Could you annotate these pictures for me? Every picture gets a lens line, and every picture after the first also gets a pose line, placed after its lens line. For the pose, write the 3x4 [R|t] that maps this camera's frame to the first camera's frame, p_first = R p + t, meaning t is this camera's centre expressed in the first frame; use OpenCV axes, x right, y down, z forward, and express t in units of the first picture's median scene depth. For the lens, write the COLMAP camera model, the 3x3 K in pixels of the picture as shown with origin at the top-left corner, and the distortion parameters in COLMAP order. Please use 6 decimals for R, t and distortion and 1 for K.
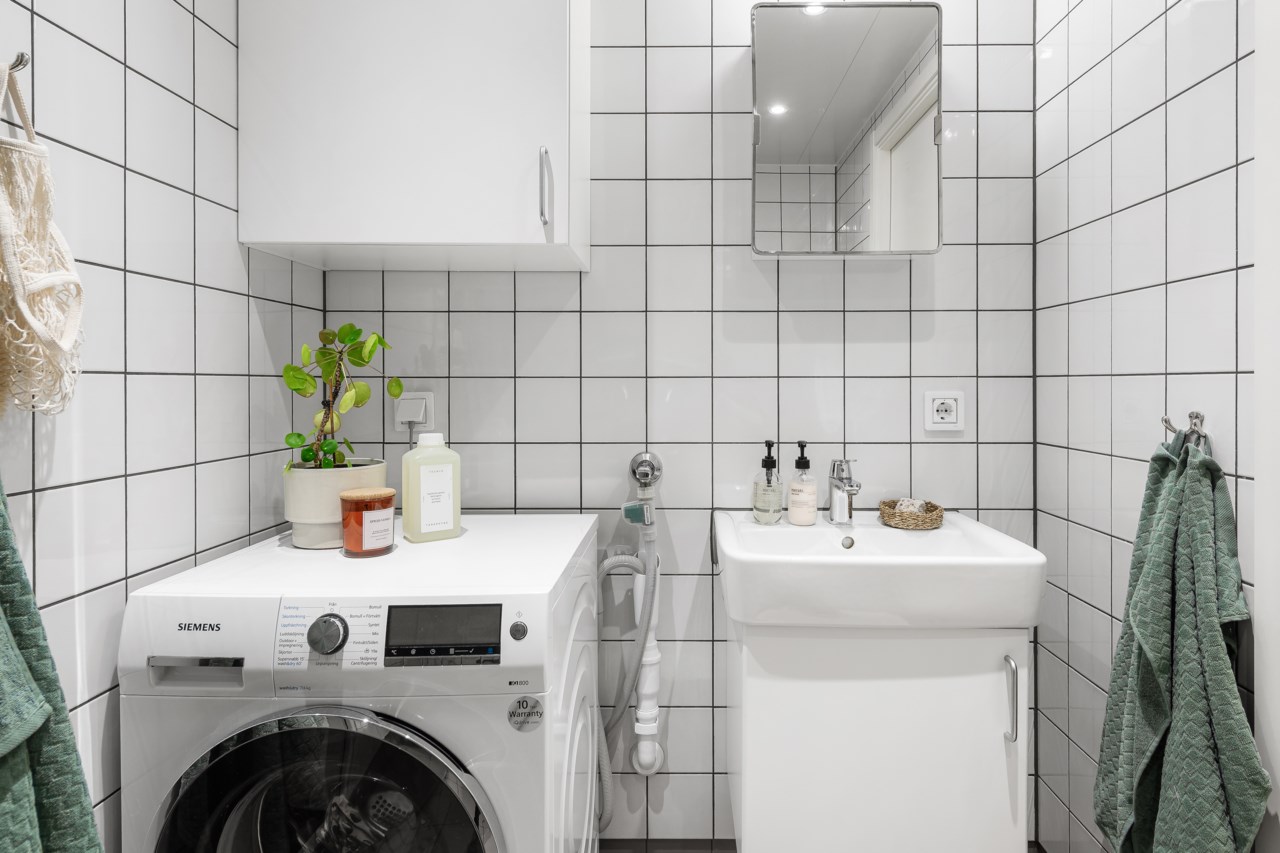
lens RADIAL K [[709.2, 0, 643.6], [0, 709.2, 390.2], [0, 0, 1]] dist [-0.004164, -0.000549]
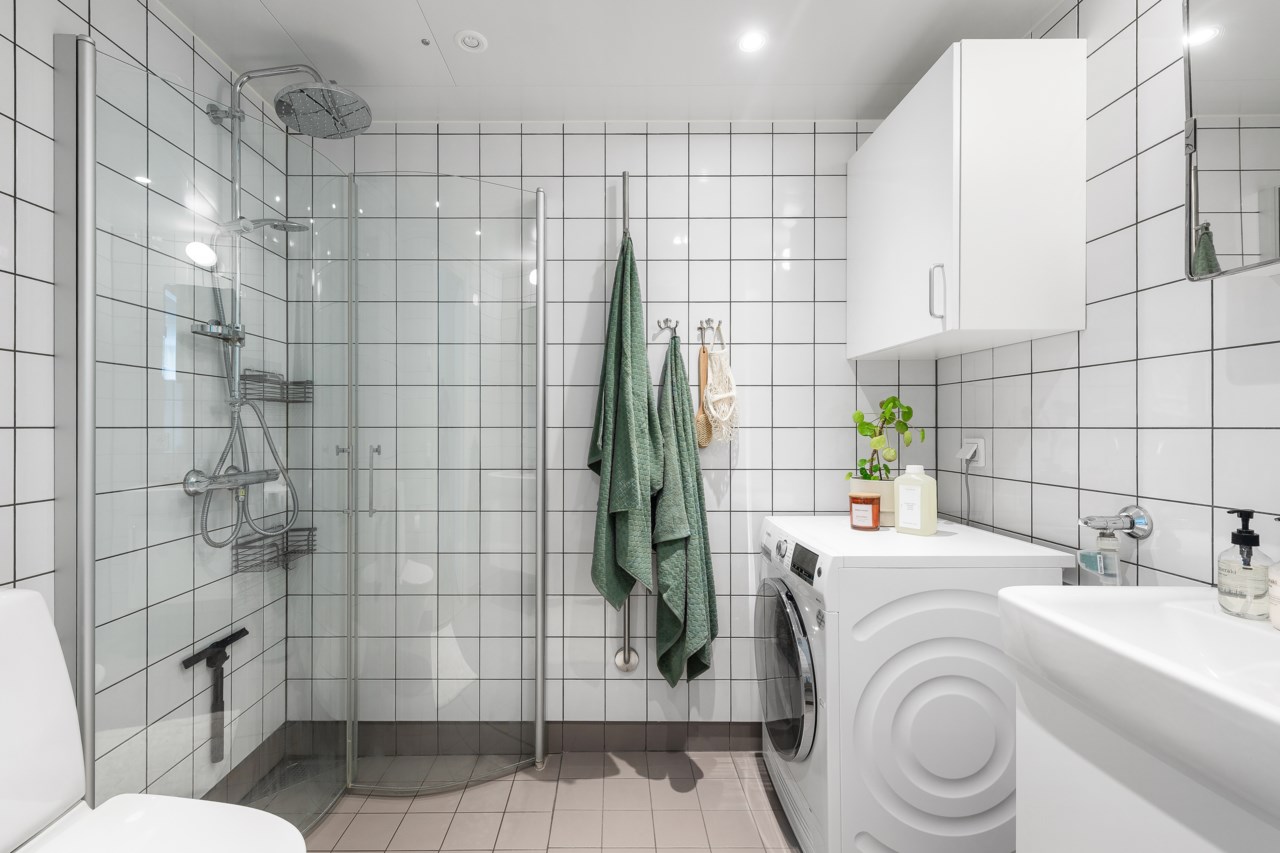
lens RADIAL K [[533.3, 0, 633.8], [0, 533.3, 425.4], [0, 0, 1]] dist [0.003953, -0.001750]
pose [[0.041426, -0.003710, -0.999135, 0.770782], [-0.012024, 0.999919, -0.004212, -0.011816], [0.999069, 0.012188, 0.041378, 0.318239]]
